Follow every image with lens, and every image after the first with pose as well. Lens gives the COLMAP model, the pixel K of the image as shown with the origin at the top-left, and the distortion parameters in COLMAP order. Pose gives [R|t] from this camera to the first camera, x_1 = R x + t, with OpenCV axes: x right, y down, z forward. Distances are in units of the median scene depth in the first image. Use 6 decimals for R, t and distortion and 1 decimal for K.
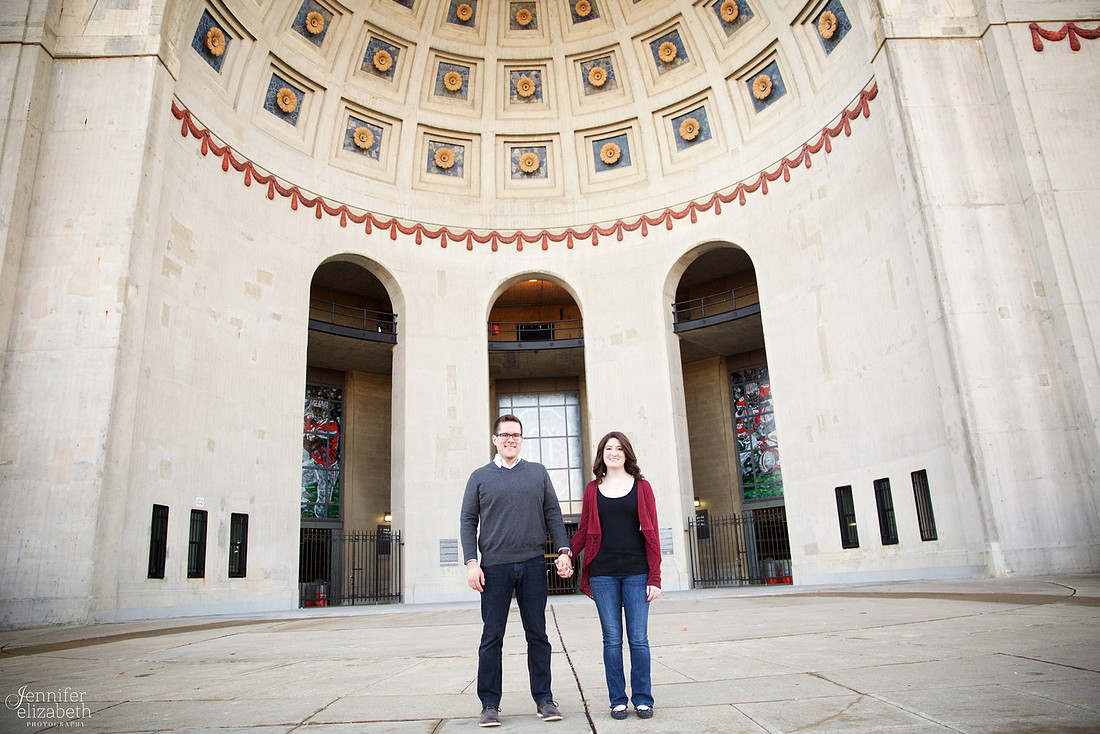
lens RADIAL K [[770.9, 0, 568.7], [0, 770.9, 366.0], [0, 0, 1]] dist [-0.093960, 0.048799]
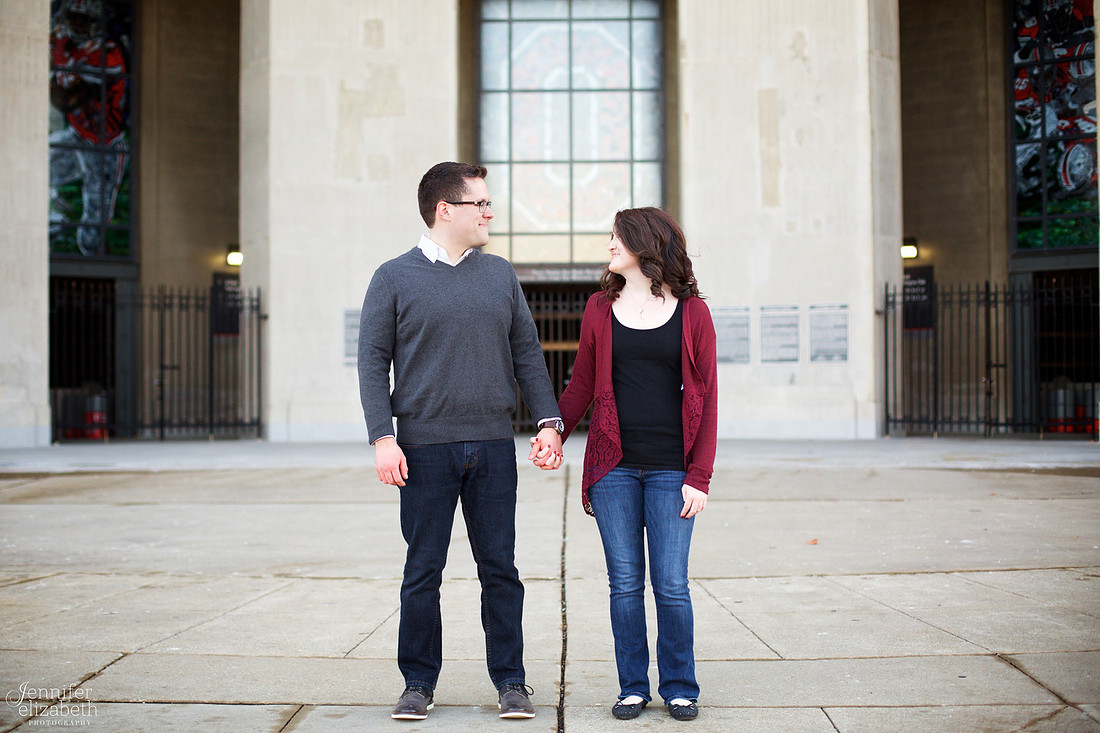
lens RADIAL K [[1749.7, 0, 538.6], [0, 1749.7, 365.0], [0, 0, 1]] dist [-0.133396, 0.000000]
pose [[0.997534, 0.042846, -0.055597, 0.009196], [-0.027194, 0.966125, 0.256638, -0.015277], [0.064709, -0.254493, 0.964907, -0.023137]]
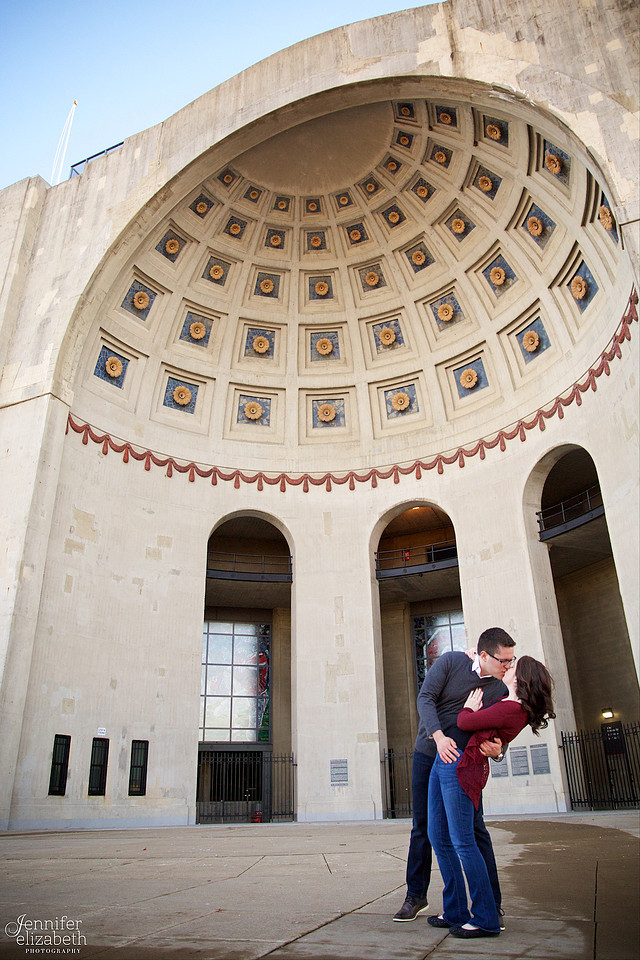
lens RADIAL K [[741.8, 0, 342.9], [0, 741.8, 458.8], [0, 0, 1]] dist [-0.090567, 0.052098]
pose [[0.905925, -0.167701, -0.388813, 0.312387], [0.102448, 0.977757, -0.183021, 0.000966], [0.410857, 0.125970, 0.902955, 0.018593]]
